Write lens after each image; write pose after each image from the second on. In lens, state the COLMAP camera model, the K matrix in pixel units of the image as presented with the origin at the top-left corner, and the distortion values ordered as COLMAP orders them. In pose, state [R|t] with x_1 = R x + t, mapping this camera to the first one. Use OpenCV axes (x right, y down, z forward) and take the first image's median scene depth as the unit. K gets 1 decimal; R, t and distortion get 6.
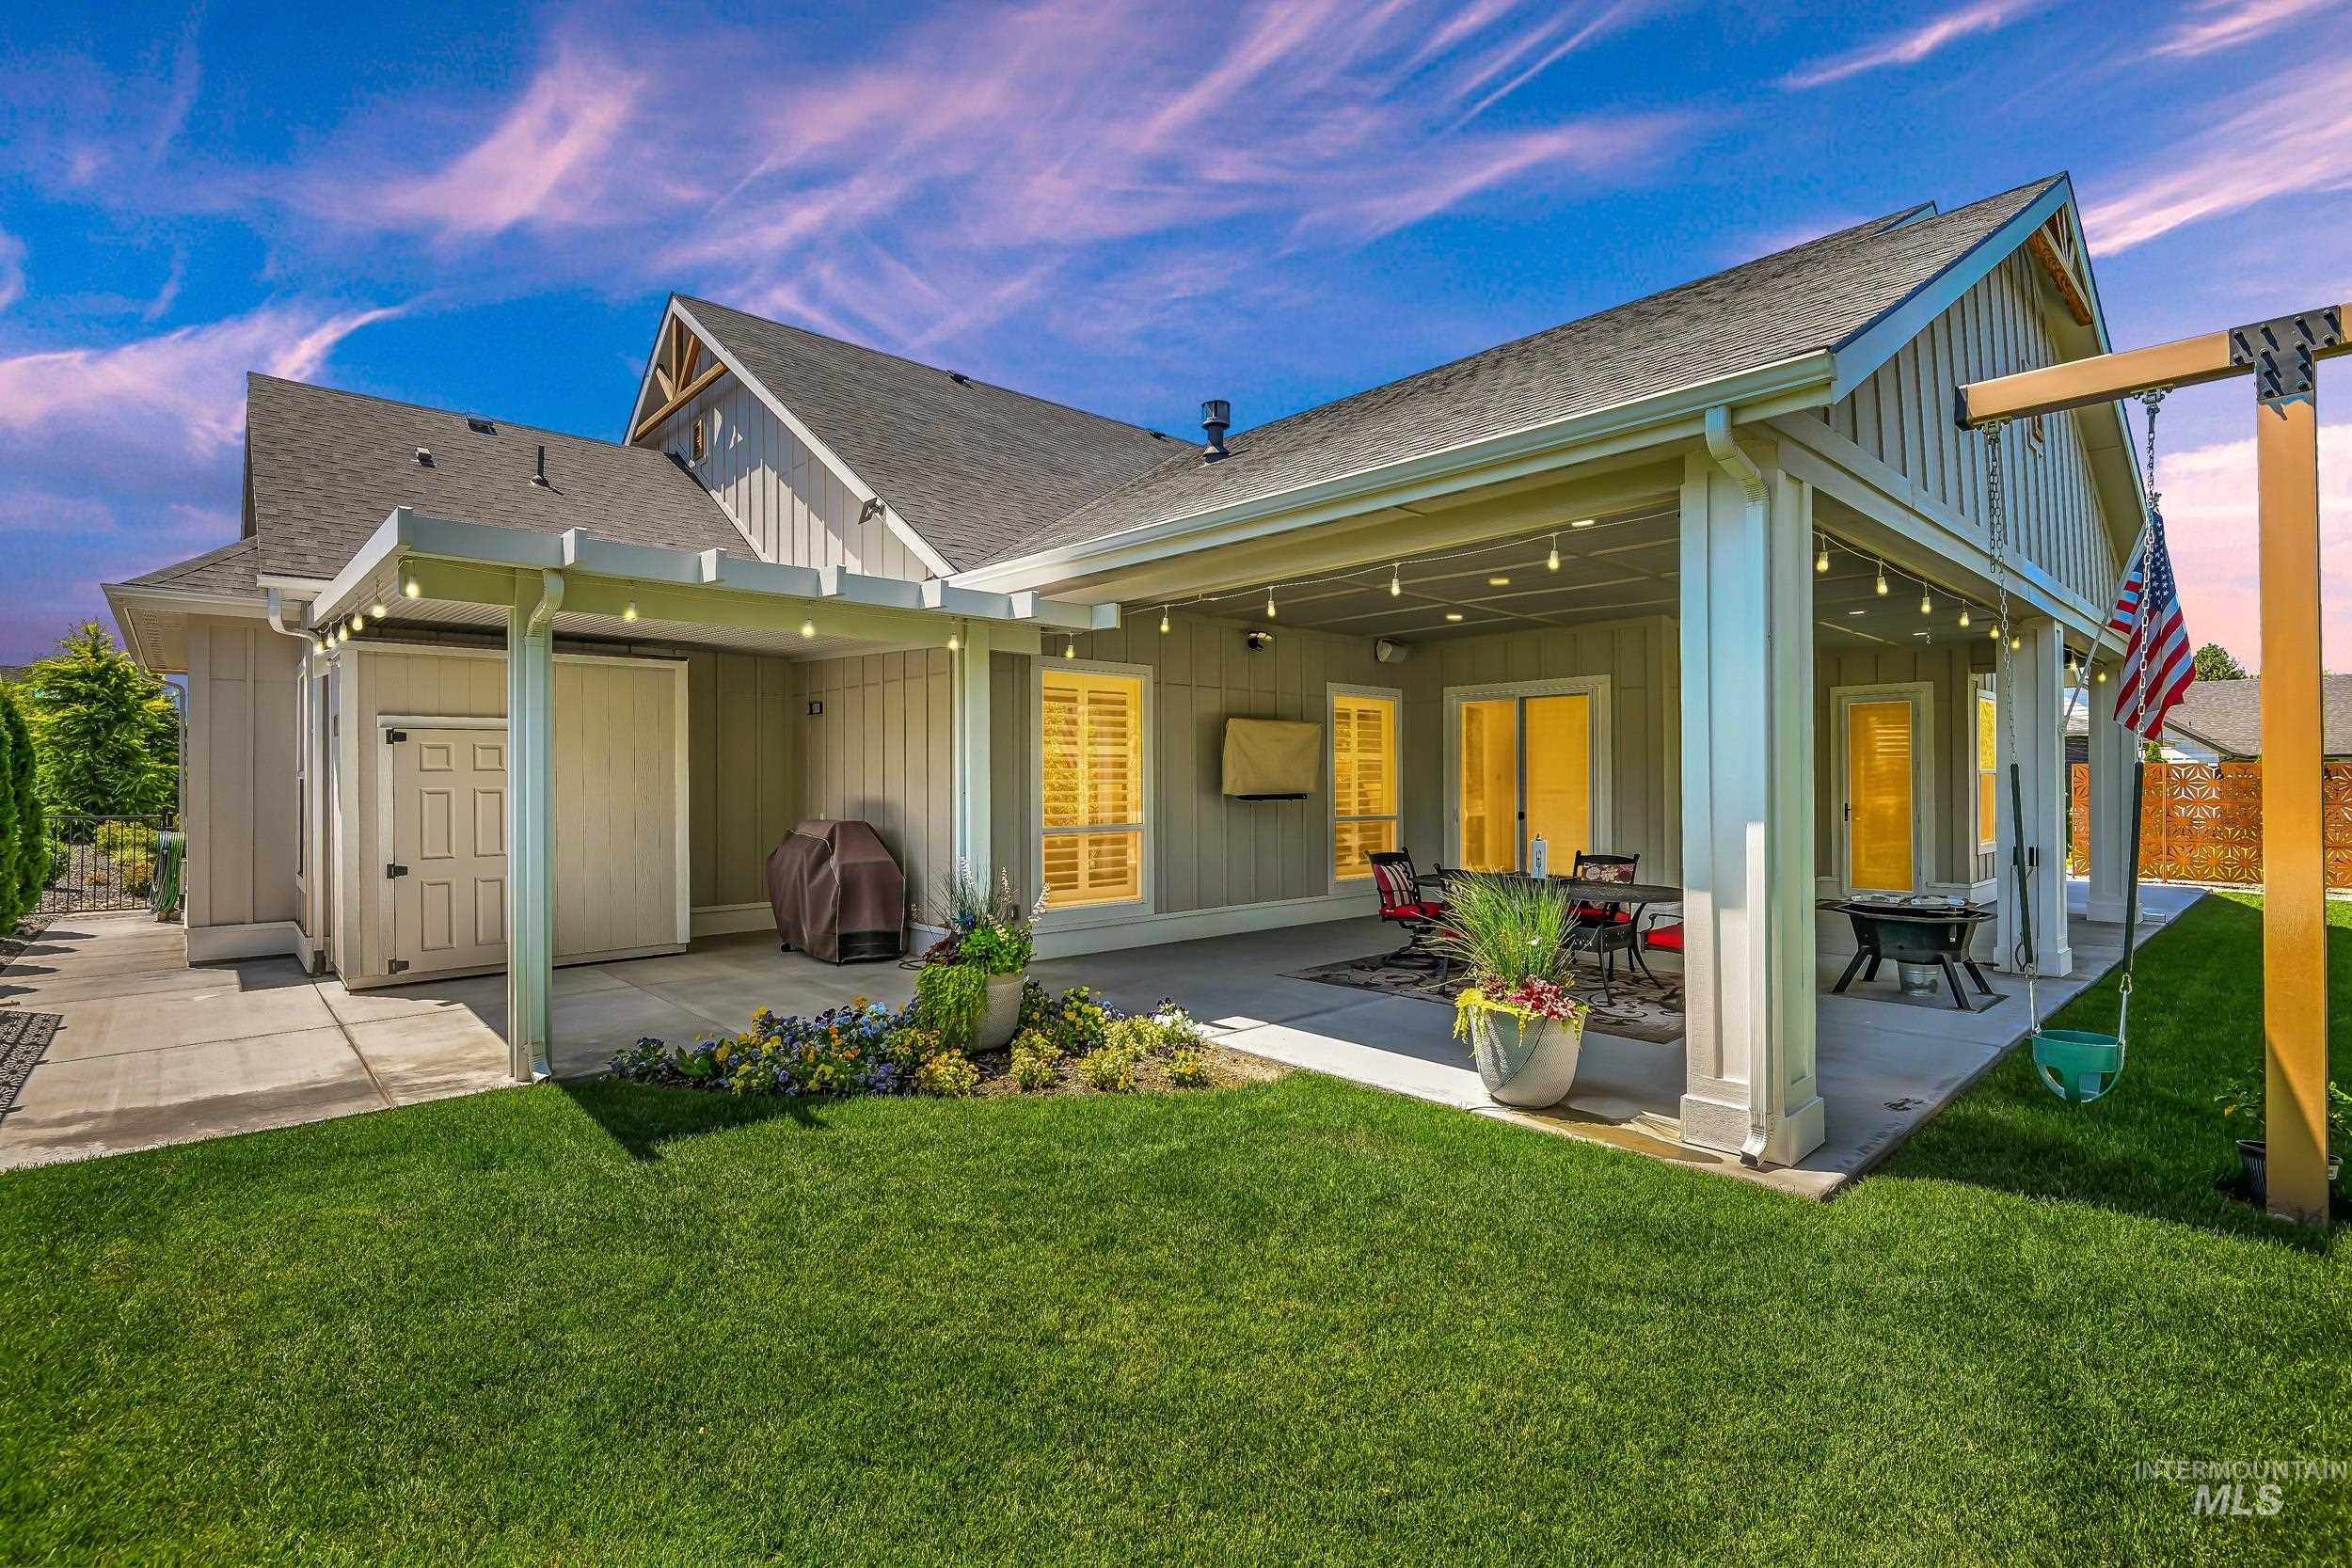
lens RADIAL K [[1093.4, 0, 1199.2], [0, 1093.4, 781.1], [0, 0, 1]] dist [0.000380, -0.001949]
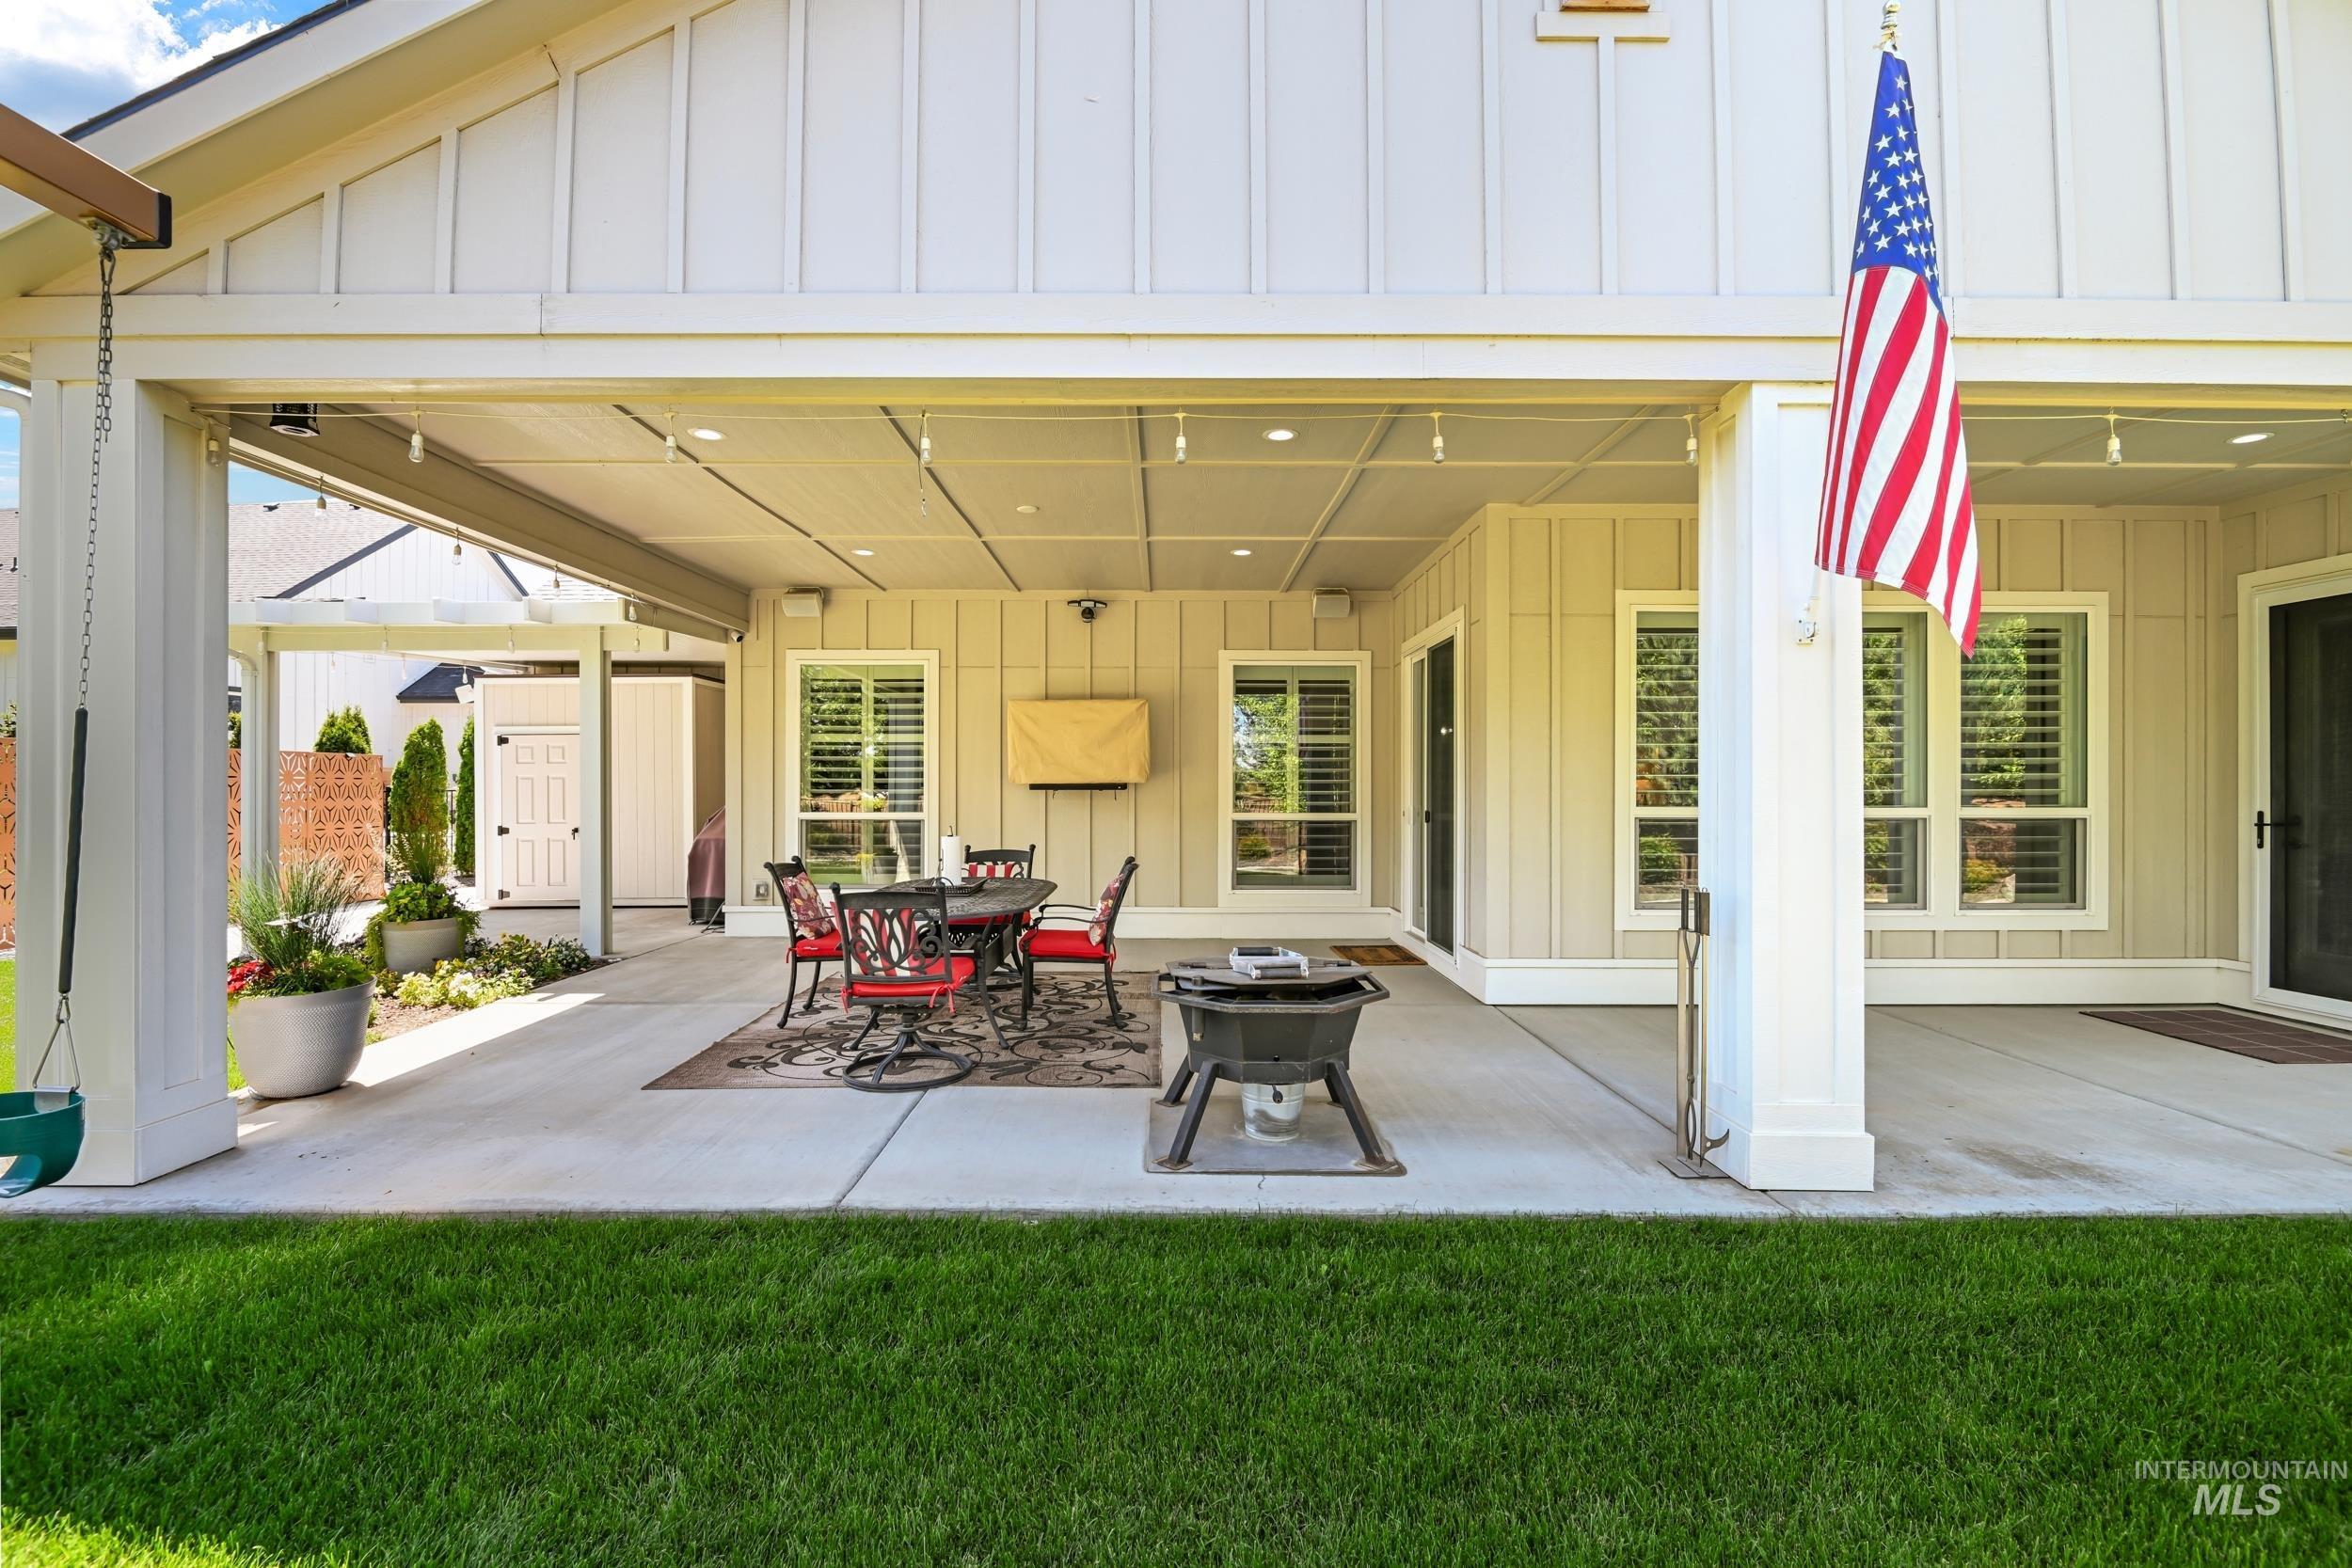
lens RADIAL K [[1093.4, 0, 1171.0], [0, 1093.4, 786.6], [0, 0, 1]] dist [0.000380, -0.001949]
pose [[0.729365, 0.002427, -0.684121, 0.890129], [-0.004504, 0.999989, -0.001254, 0.018587], [0.684110, 0.003996, 0.729368, 0.500339]]
